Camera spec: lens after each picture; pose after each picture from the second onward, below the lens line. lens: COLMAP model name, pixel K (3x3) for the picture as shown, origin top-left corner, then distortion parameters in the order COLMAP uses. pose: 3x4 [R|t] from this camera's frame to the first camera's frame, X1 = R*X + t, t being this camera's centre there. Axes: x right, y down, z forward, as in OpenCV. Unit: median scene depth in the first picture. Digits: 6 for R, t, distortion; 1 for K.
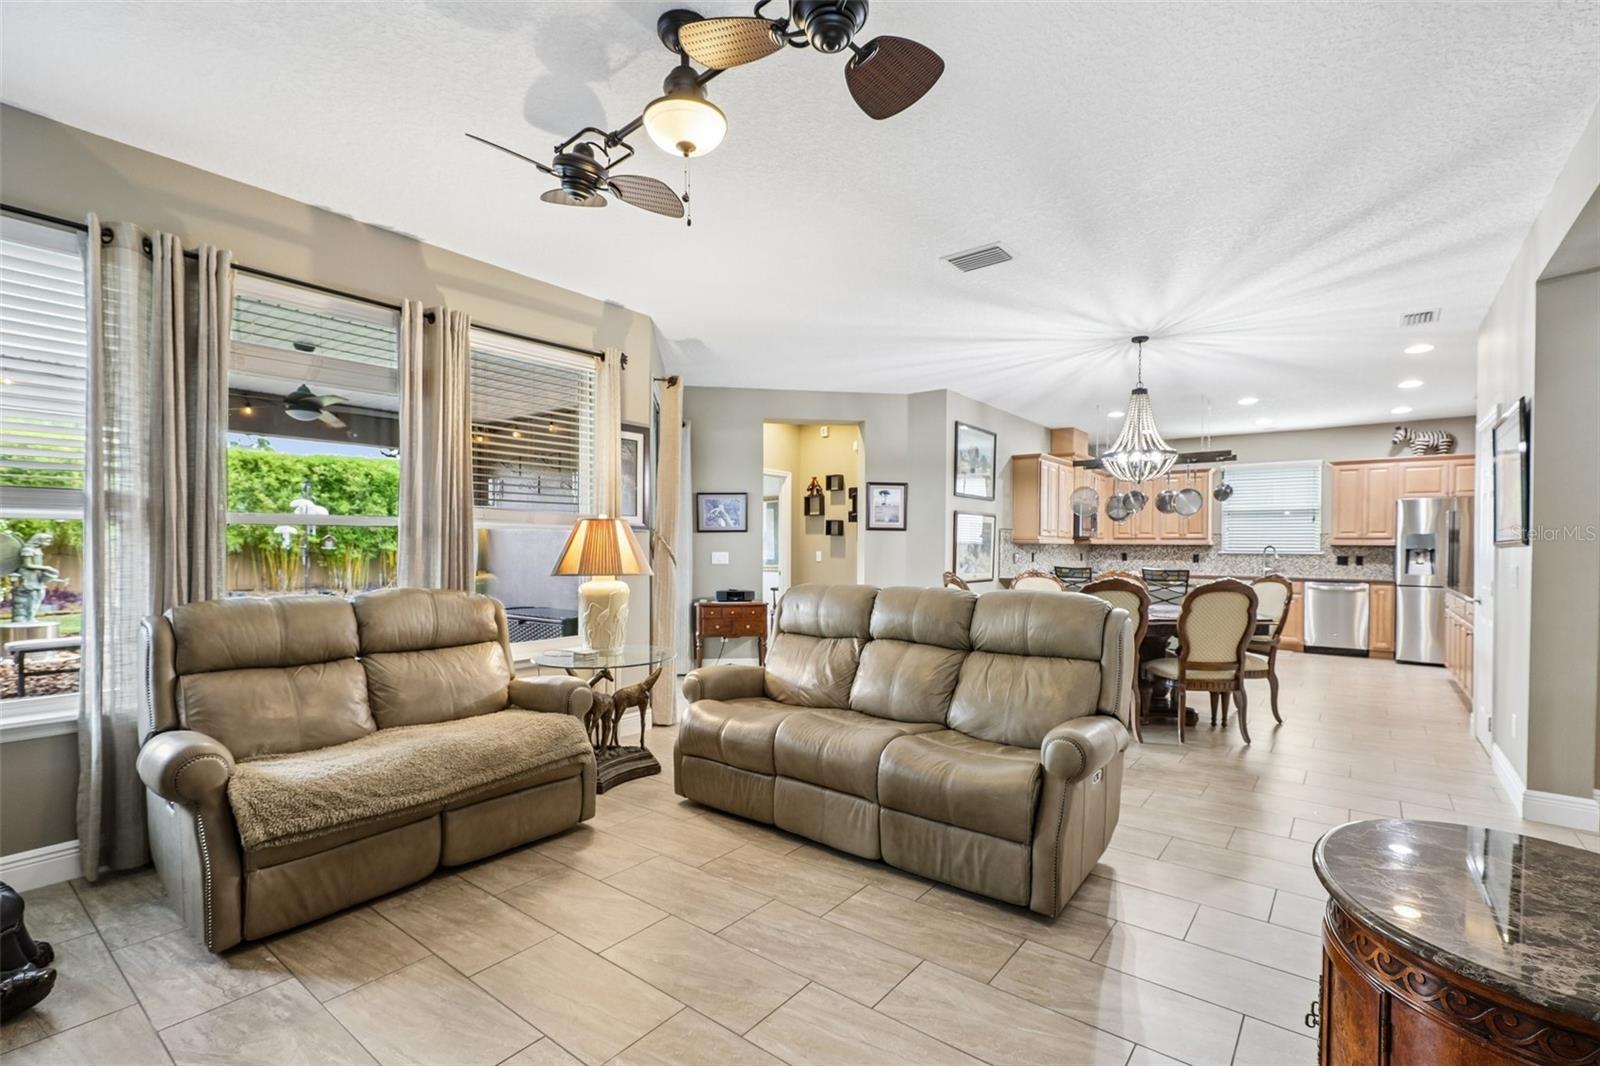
lens RADIAL K [[718.4, 0, 810.2], [0, 718.4, 555.5], [0, 0, 1]] dist [-0.004835, 0.003522]
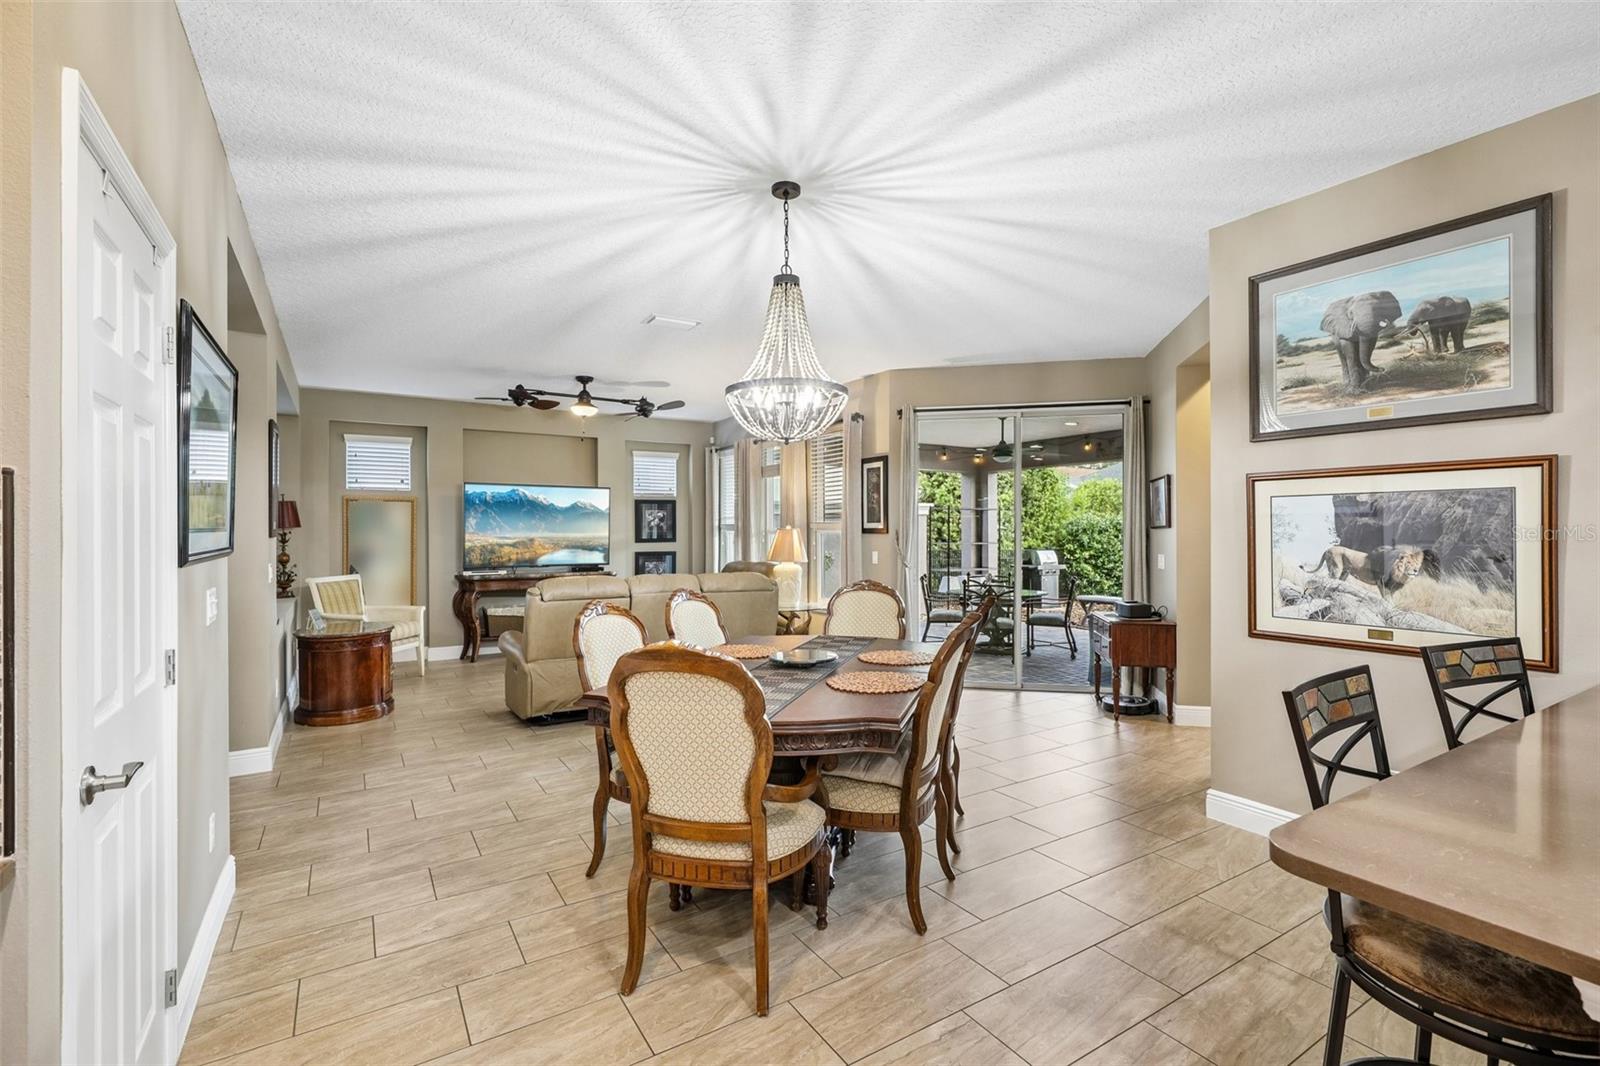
lens RADIAL K [[718.4, 0, 807.1], [0, 718.4, 533.7], [0, 0, 1]] dist [-0.004835, 0.003522]
pose [[-0.340222, -0.002533, -0.940342, 0.705773], [-0.013152, 0.999911, 0.002065, -0.022210], [0.940253, 0.013070, -0.340225, 0.866039]]
